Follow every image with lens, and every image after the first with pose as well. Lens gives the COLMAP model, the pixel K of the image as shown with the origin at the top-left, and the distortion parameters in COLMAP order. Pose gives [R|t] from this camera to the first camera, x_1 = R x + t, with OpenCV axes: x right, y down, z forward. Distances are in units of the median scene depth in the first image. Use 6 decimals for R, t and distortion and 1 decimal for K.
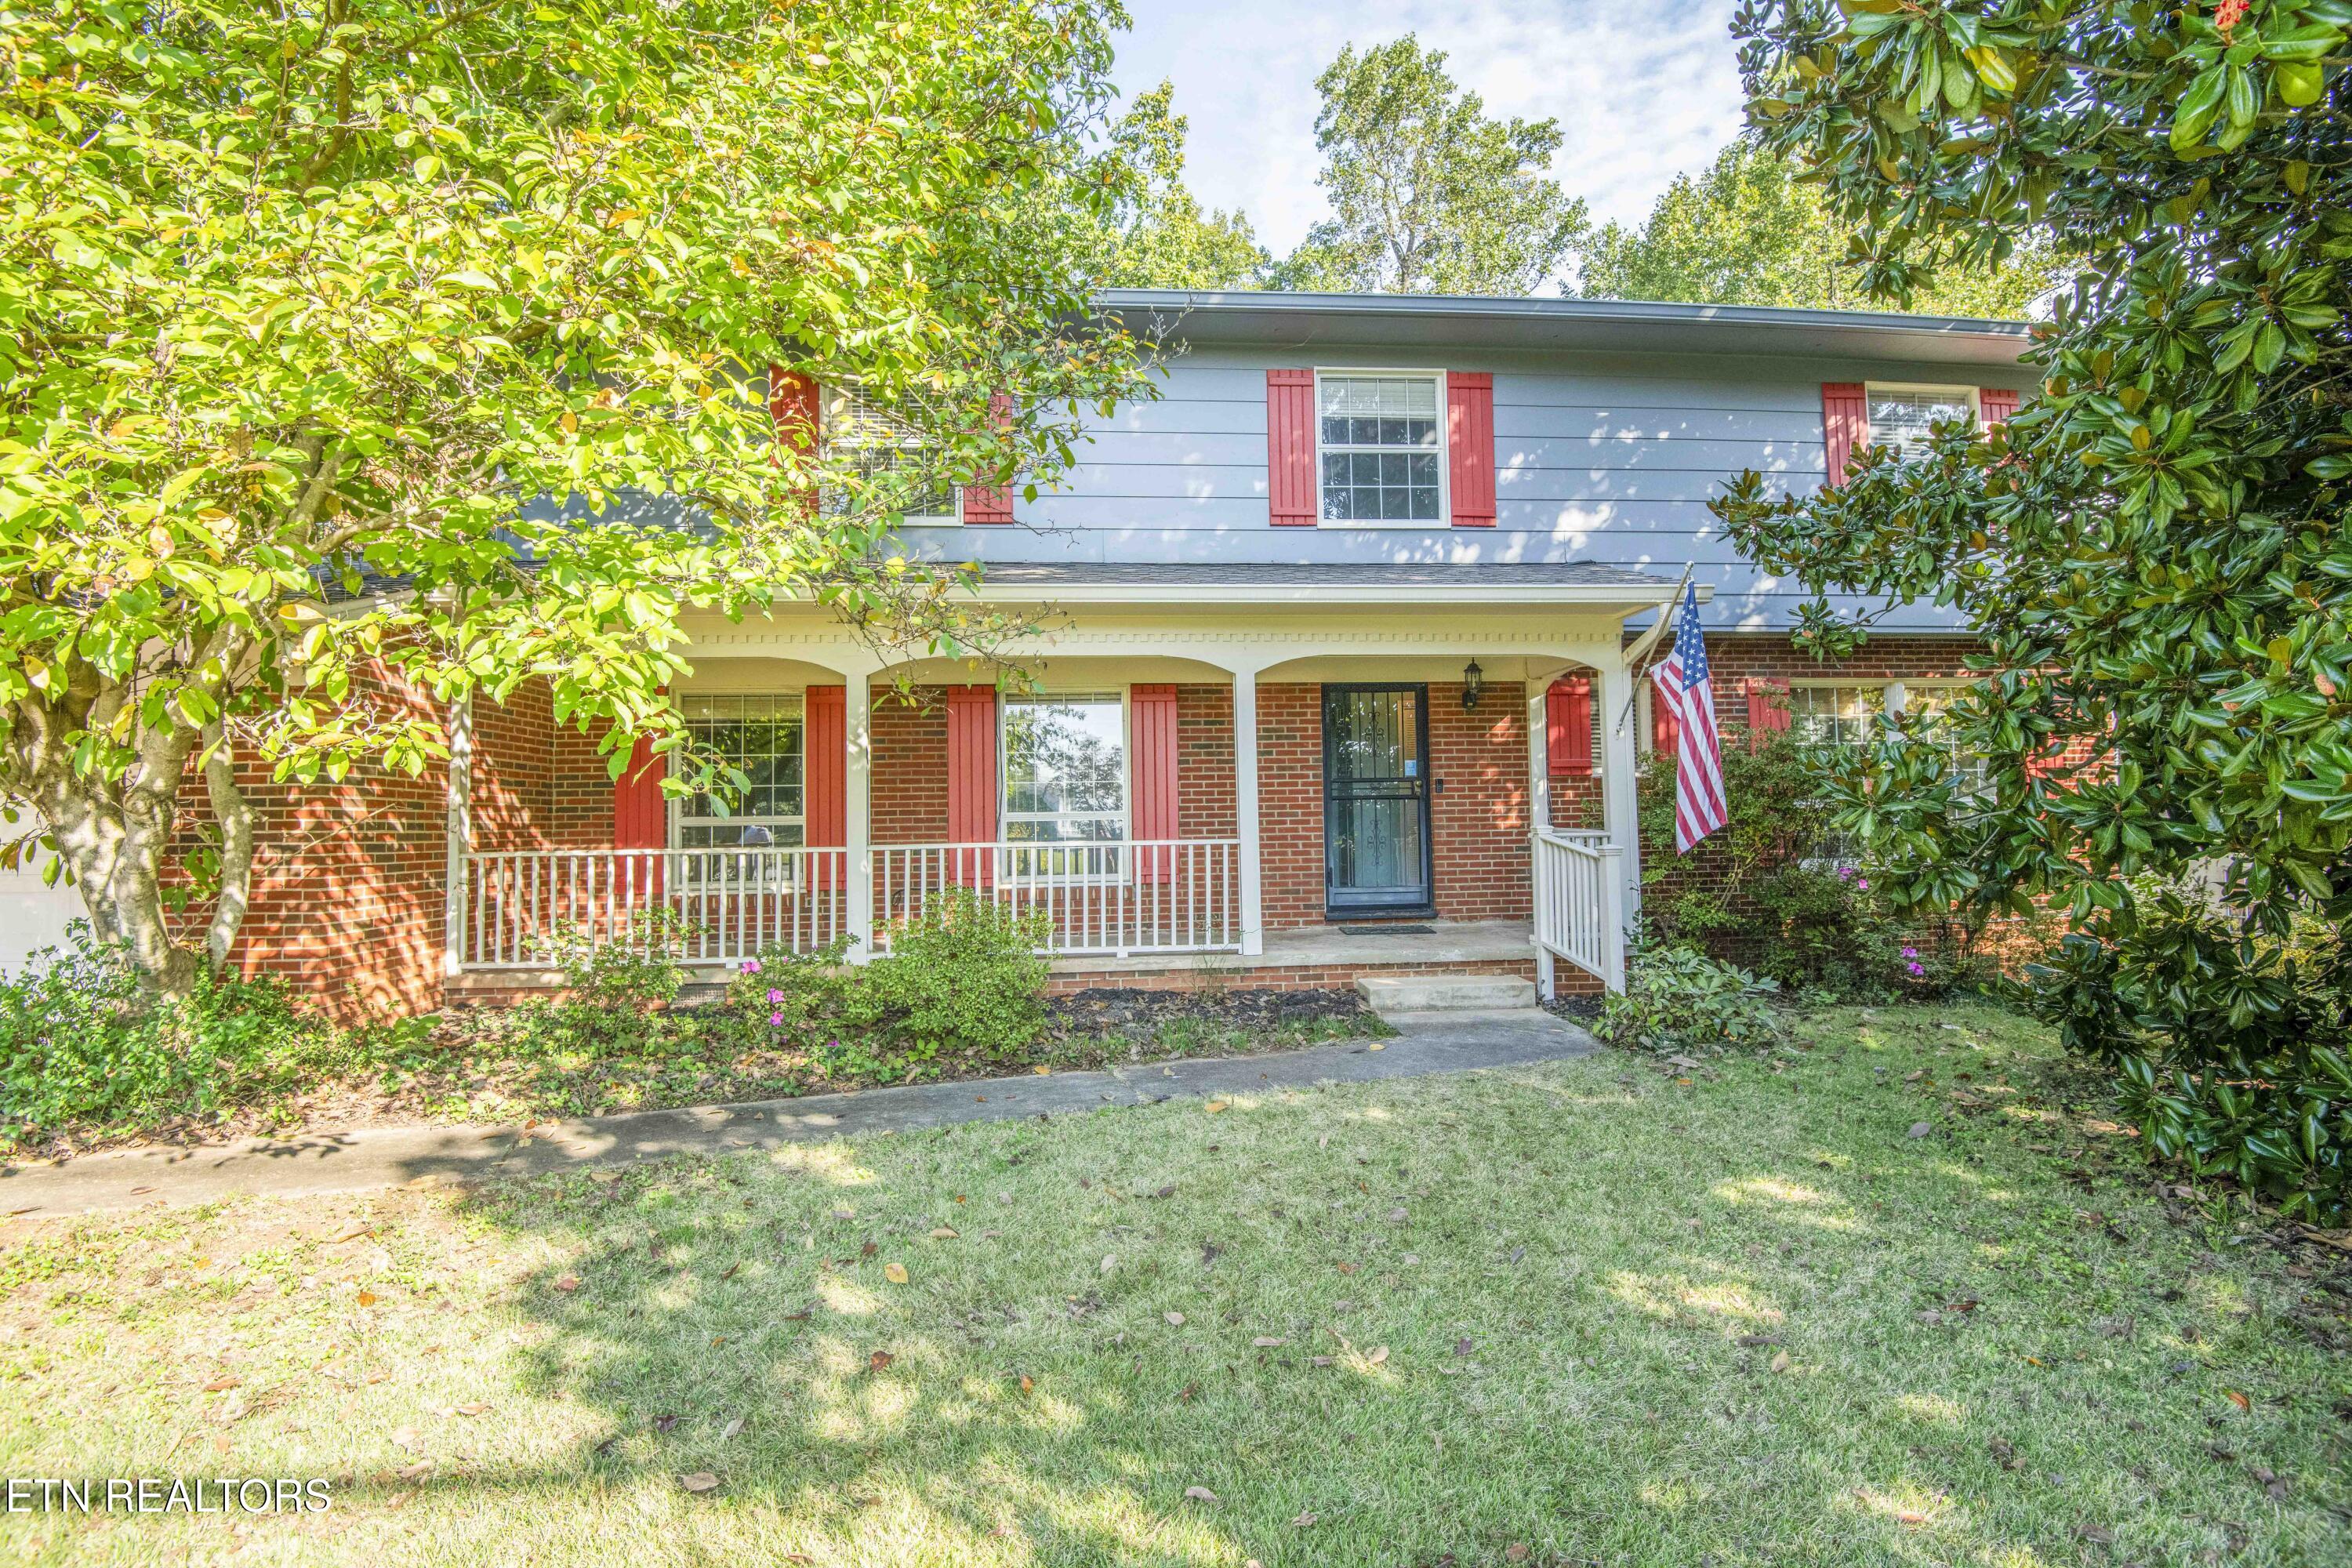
lens RADIAL K [[1085.0, 0, 1163.3], [0, 1085.0, 793.2], [0, 0, 1]] dist [-0.027961, -0.002709]
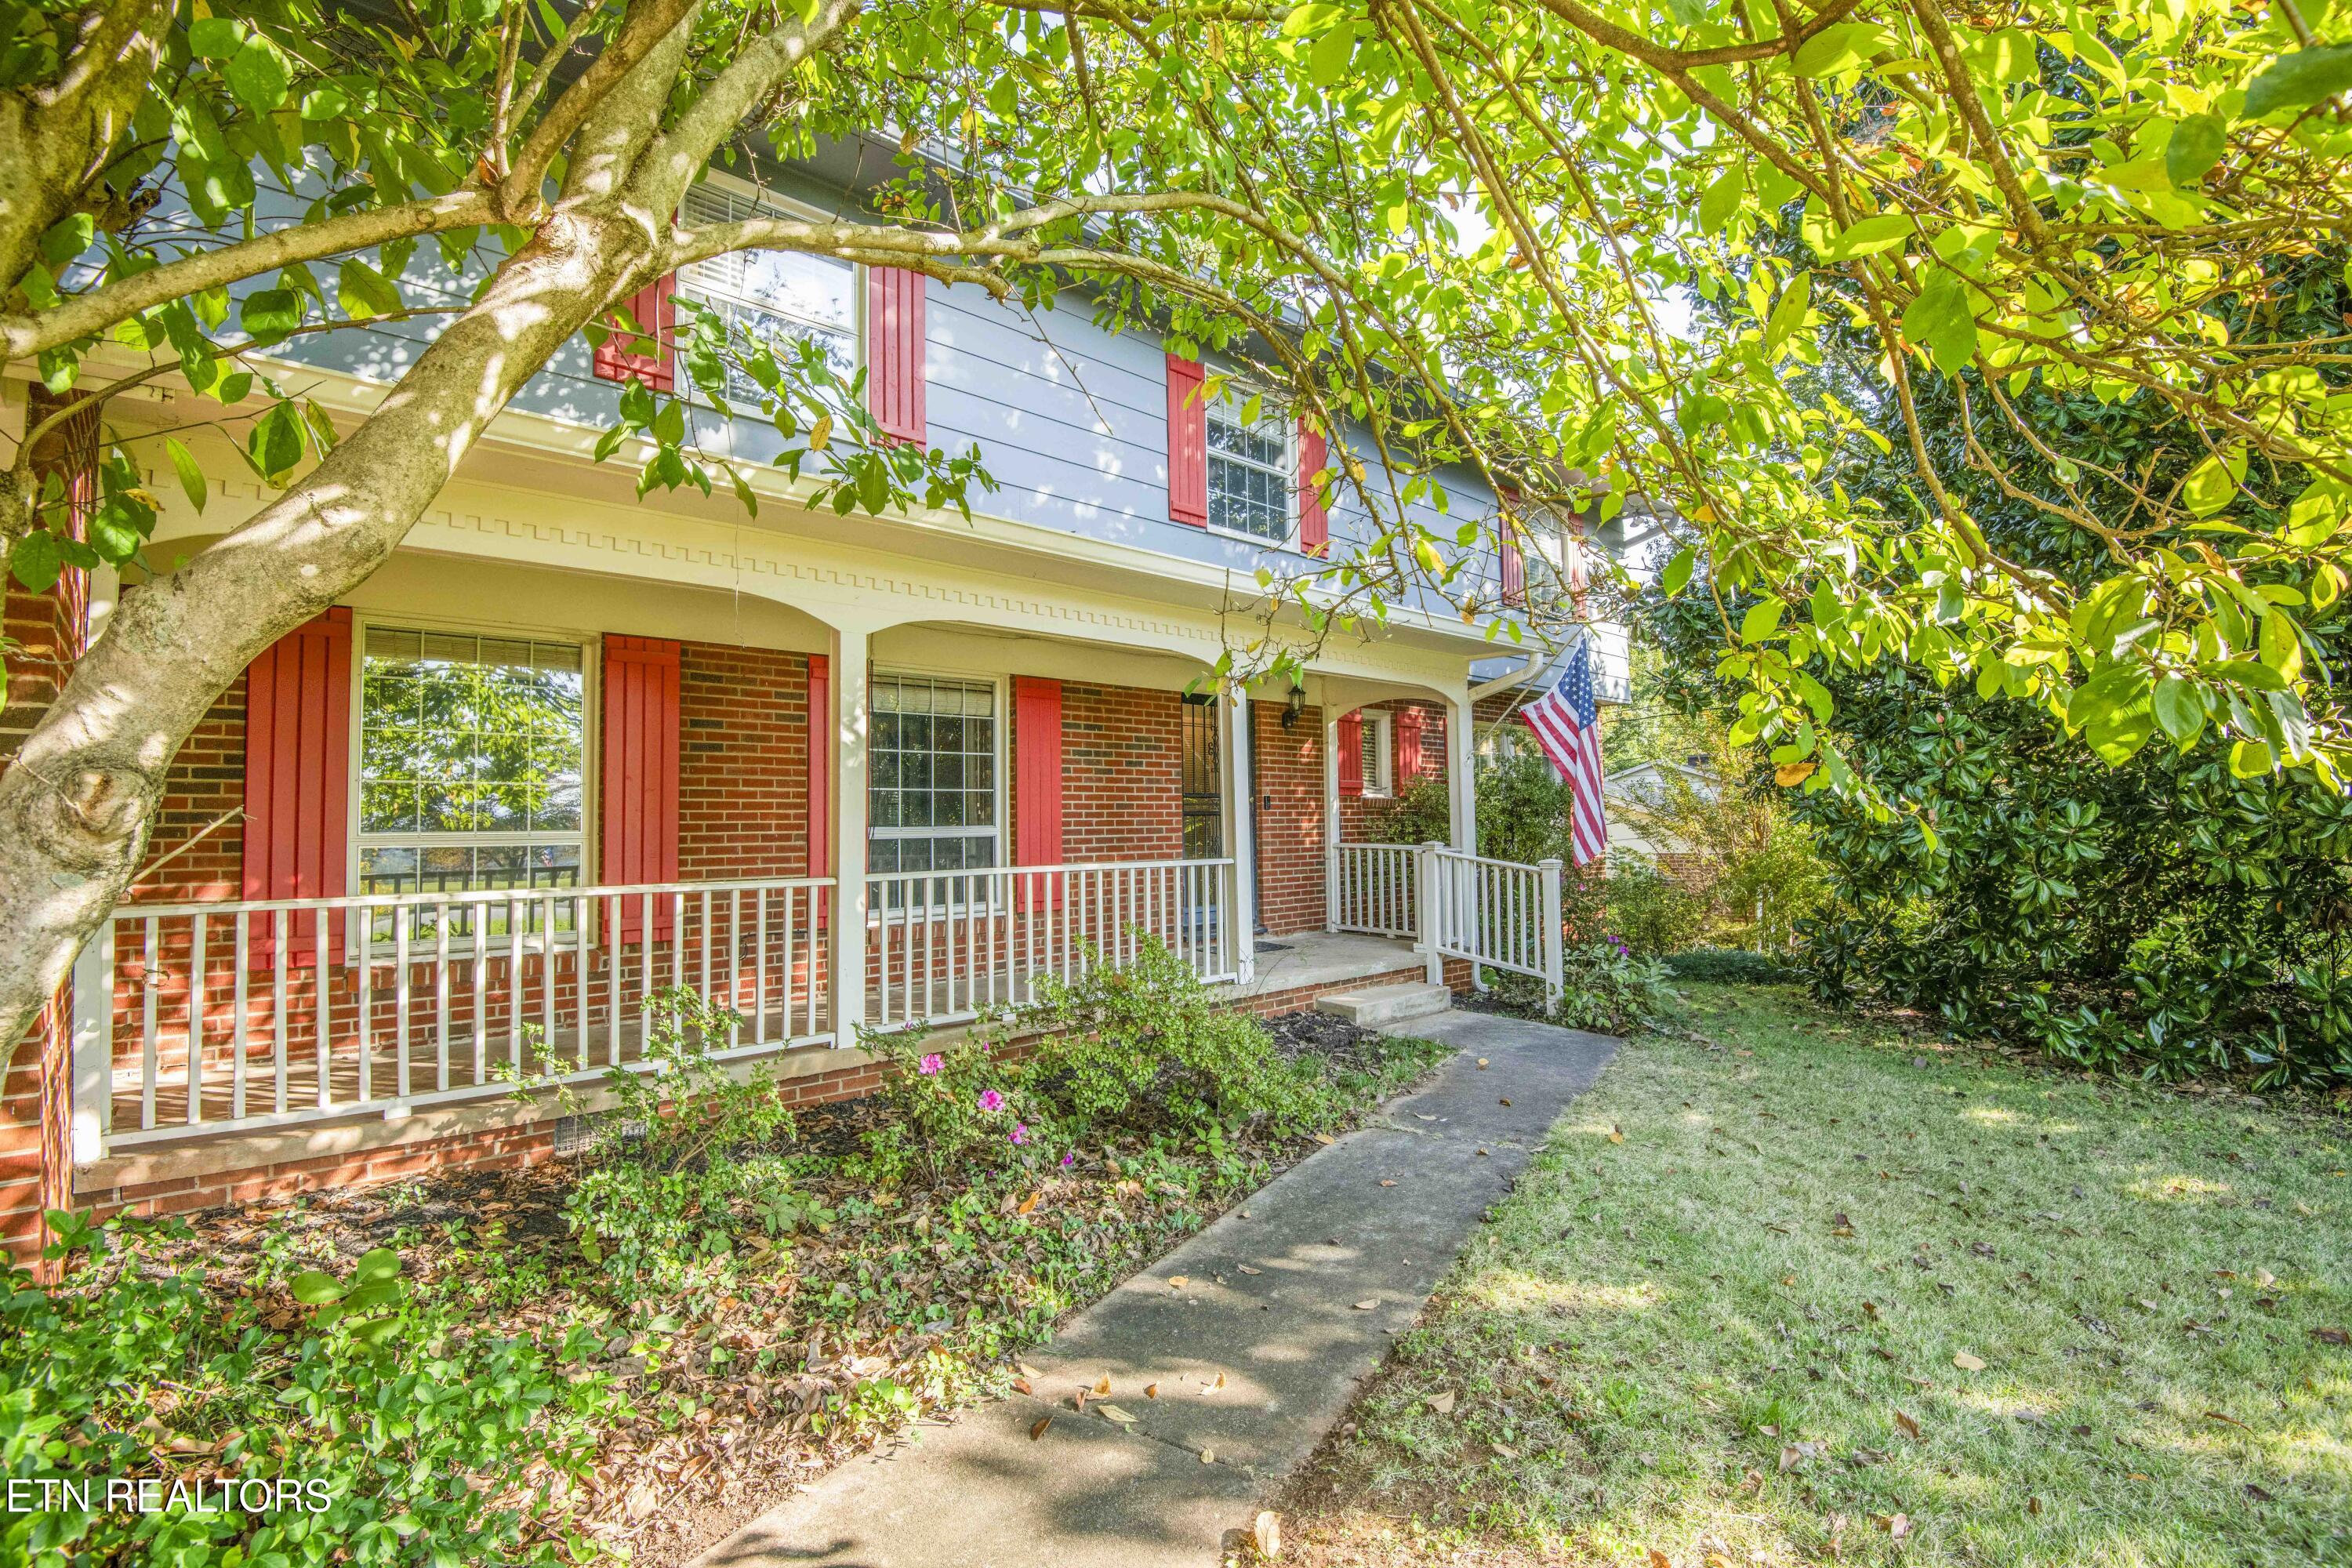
lens RADIAL K [[1085.0, 0, 1171.7], [0, 1085.0, 783.0], [0, 0, 1]] dist [-0.027961, -0.002709]
pose [[0.773980, 0.032594, 0.632370, -0.475392], [-0.010529, 0.999199, -0.038615, 0.014681], [-0.633122, 0.023229, 0.773703, 0.285592]]
